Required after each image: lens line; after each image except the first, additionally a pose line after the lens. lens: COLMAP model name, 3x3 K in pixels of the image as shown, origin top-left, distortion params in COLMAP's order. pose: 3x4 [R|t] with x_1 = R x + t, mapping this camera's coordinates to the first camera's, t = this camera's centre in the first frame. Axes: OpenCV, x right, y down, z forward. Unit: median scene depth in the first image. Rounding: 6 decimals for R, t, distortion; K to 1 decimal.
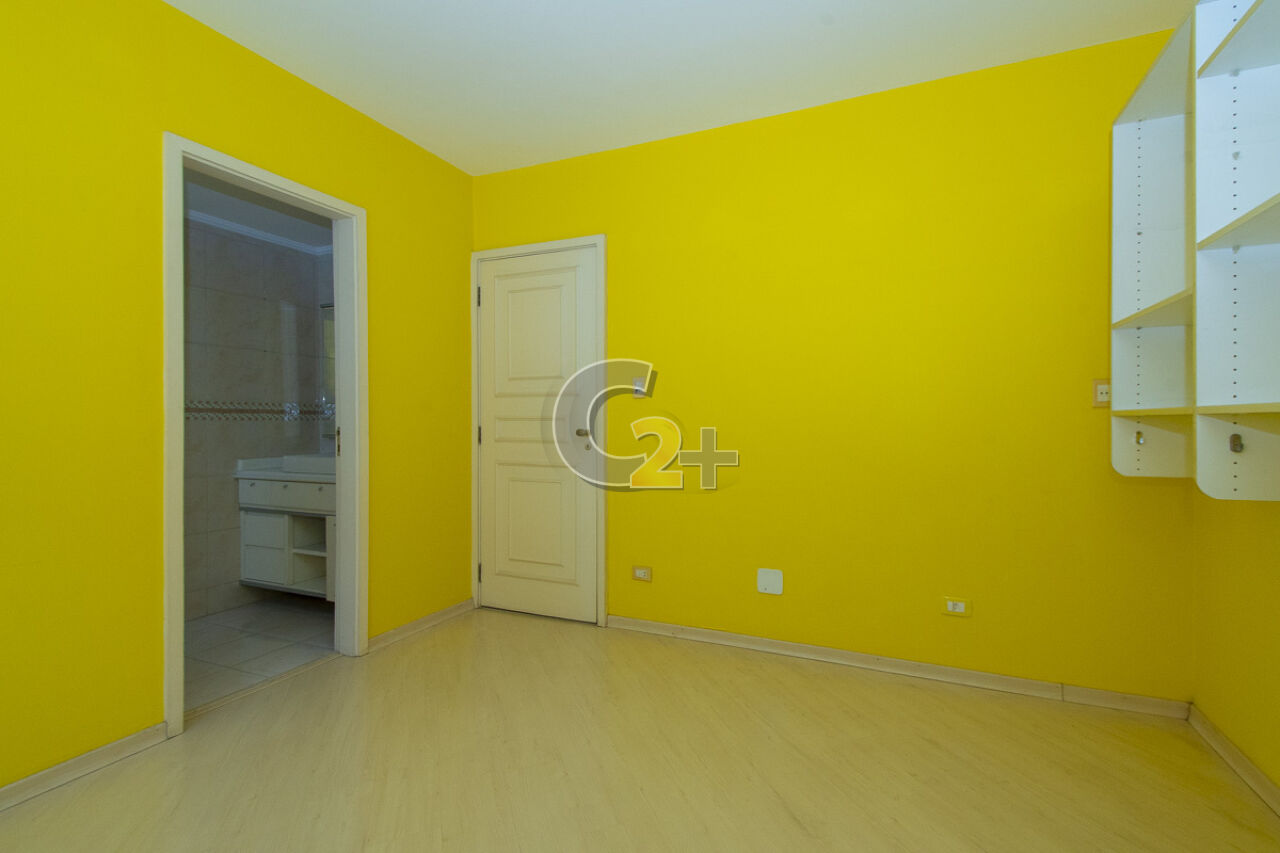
lens RADIAL K [[573.9, 0, 666.5], [0, 573.9, 419.4], [0, 0, 1]] dist [0.001896, 0.000156]
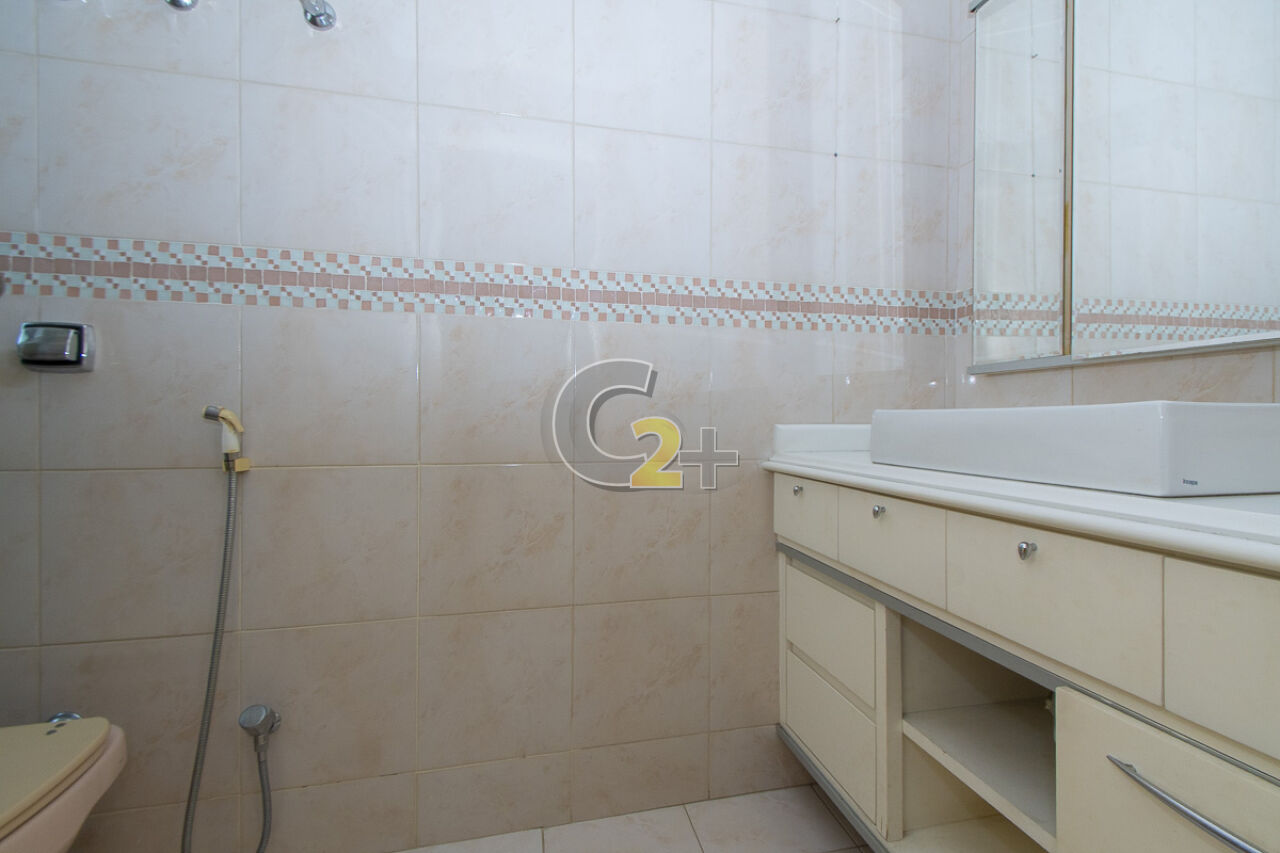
lens RADIAL K [[573.9, 0, 666.5], [0, 573.9, 419.4], [0, 0, 1]] dist [0.001896, 0.000156]
pose [[0.594832, 0.000343, -0.803850, -0.467558], [-0.000955, 1.000000, -0.000281, 0.066660], [0.803849, 0.000935, 0.594832, 0.701066]]
